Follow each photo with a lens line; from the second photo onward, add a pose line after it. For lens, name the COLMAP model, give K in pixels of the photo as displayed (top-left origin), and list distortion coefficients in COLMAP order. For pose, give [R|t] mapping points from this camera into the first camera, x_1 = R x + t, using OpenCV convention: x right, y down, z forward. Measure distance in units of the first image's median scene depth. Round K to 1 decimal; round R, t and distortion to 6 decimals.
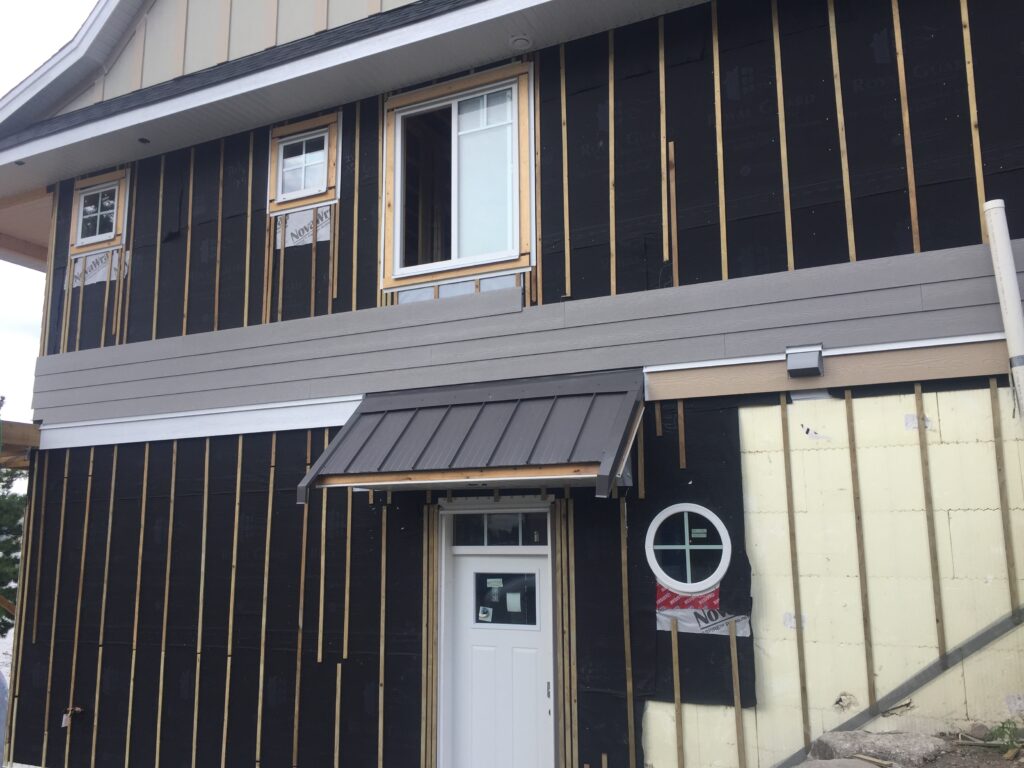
lens RADIAL K [[874.5, 0, 508.3], [0, 874.5, 374.7], [0, 0, 1]] dist [0.076857, -0.111237]
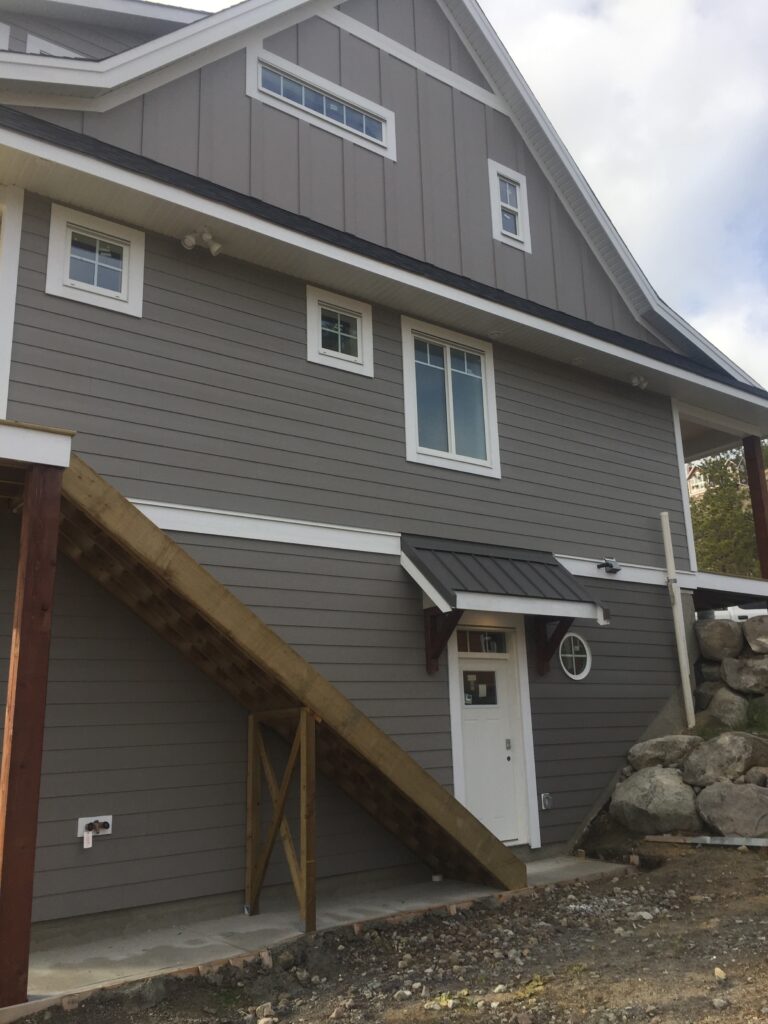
lens RADIAL K [[874.5, 0, 379.9], [0, 874.5, 517.5], [0, 0, 1]] dist [0.076857, -0.111237]
pose [[0.451491, 0.206937, 0.867948, -1.433162], [-0.125682, 0.977786, -0.167747, 0.242848], [-0.883380, -0.033349, 0.467470, 0.460669]]
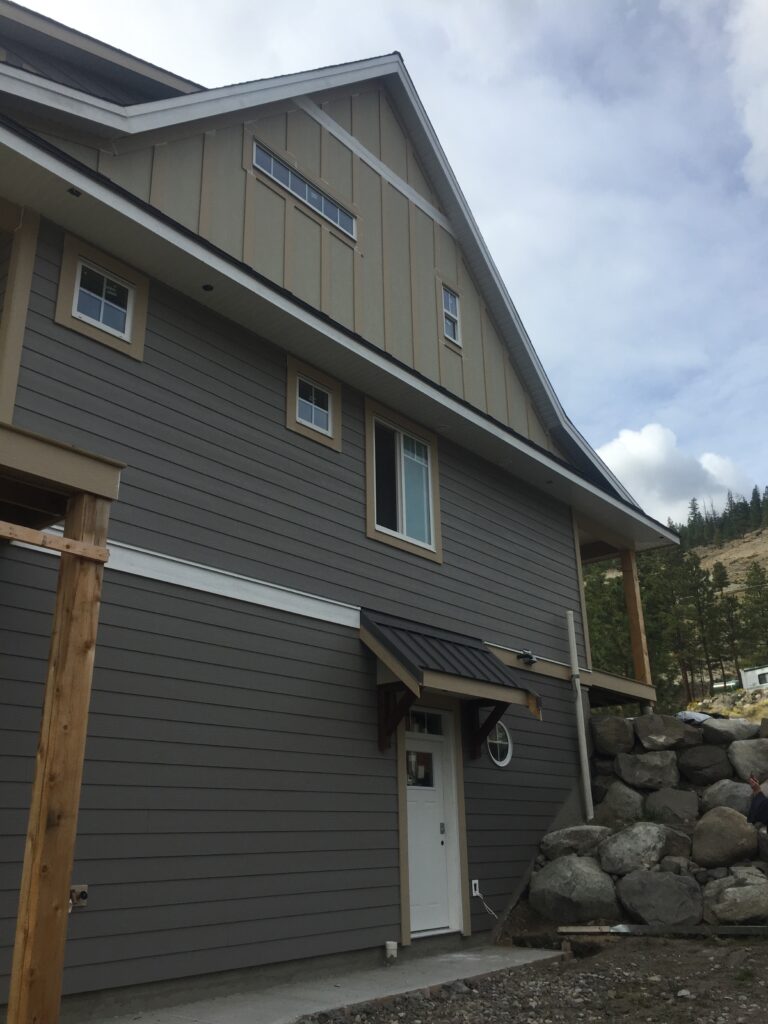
lens RADIAL K [[874.5, 0, 389.3], [0, 874.5, 515.6], [0, 0, 1]] dist [0.076857, -0.111237]
pose [[0.220140, 0.337060, 0.915385, -1.529854], [-0.165175, 0.937734, -0.305567, 0.315531], [-0.961382, -0.083931, 0.262106, 0.691265]]
